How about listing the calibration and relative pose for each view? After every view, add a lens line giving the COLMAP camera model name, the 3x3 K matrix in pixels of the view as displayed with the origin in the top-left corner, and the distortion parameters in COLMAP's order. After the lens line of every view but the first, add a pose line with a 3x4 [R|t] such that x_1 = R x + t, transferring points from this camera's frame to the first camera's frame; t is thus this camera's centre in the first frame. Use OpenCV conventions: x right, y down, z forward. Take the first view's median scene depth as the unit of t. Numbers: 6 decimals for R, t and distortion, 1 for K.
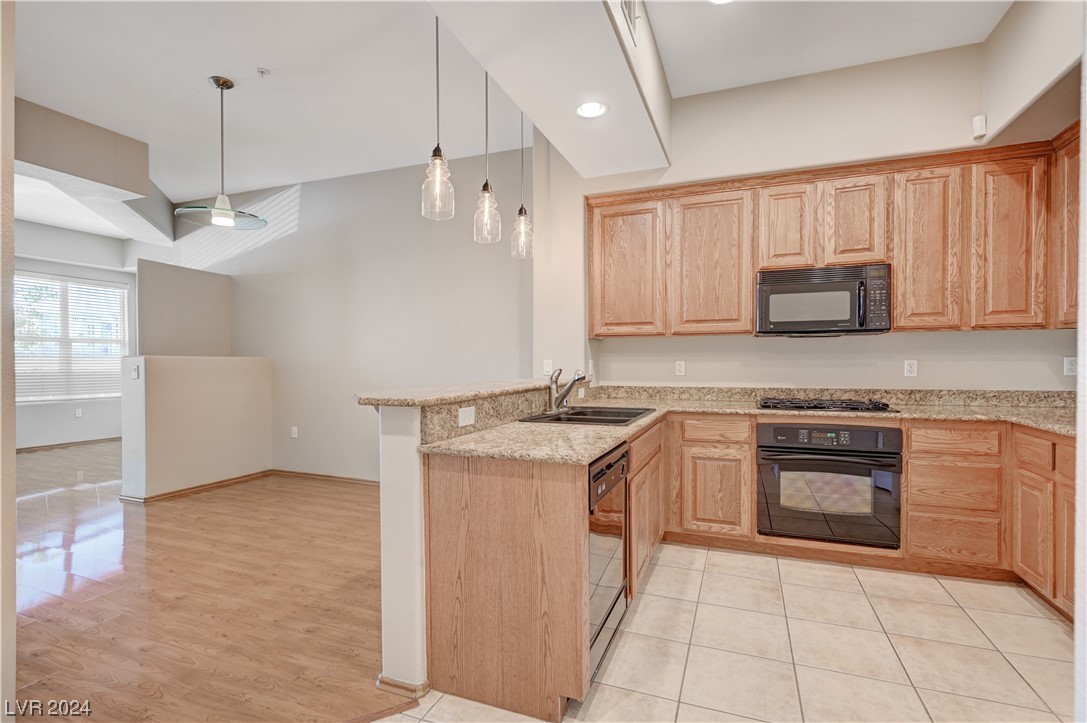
lens RADIAL K [[511.6, 0, 543.3], [0, 511.6, 367.1], [0, 0, 1]] dist [-0.000882, -0.000131]
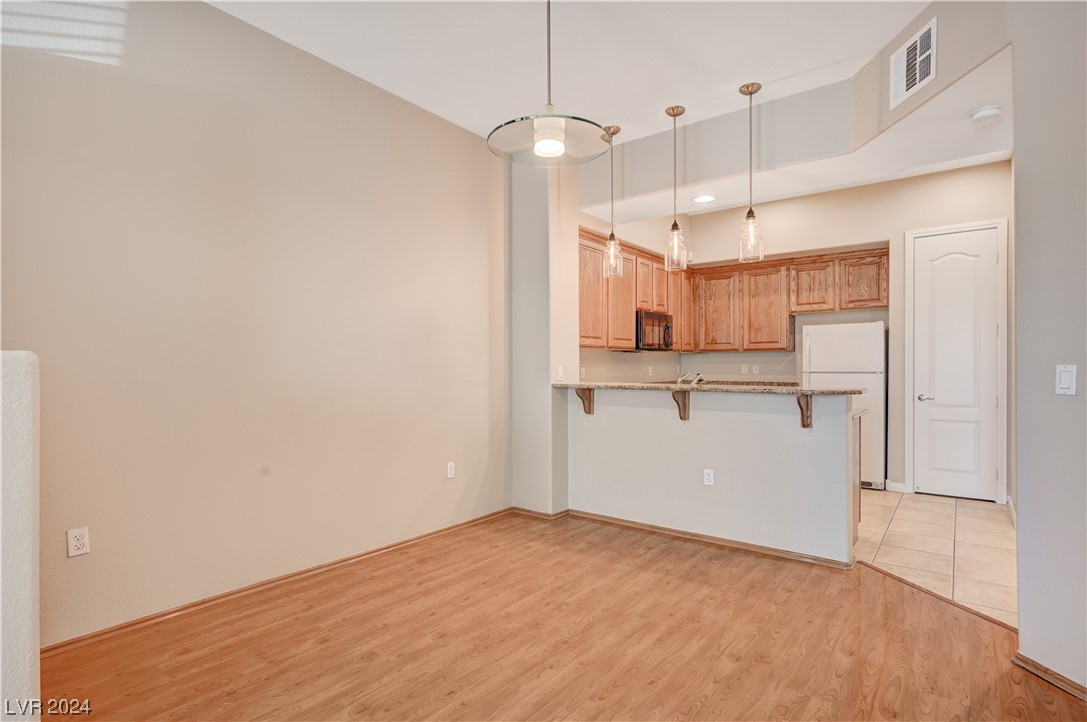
lens RADIAL K [[547.2, 0, 547.2], [0, 547.2, 367.6], [0, 0, 1]] dist [0.001348, 0.000724]
pose [[0.277991, -0.001468, 0.960583, -1.342550], [0.014234, 0.999895, -0.002591, -0.010558], [-0.960478, 0.014393, 0.277983, 0.857157]]
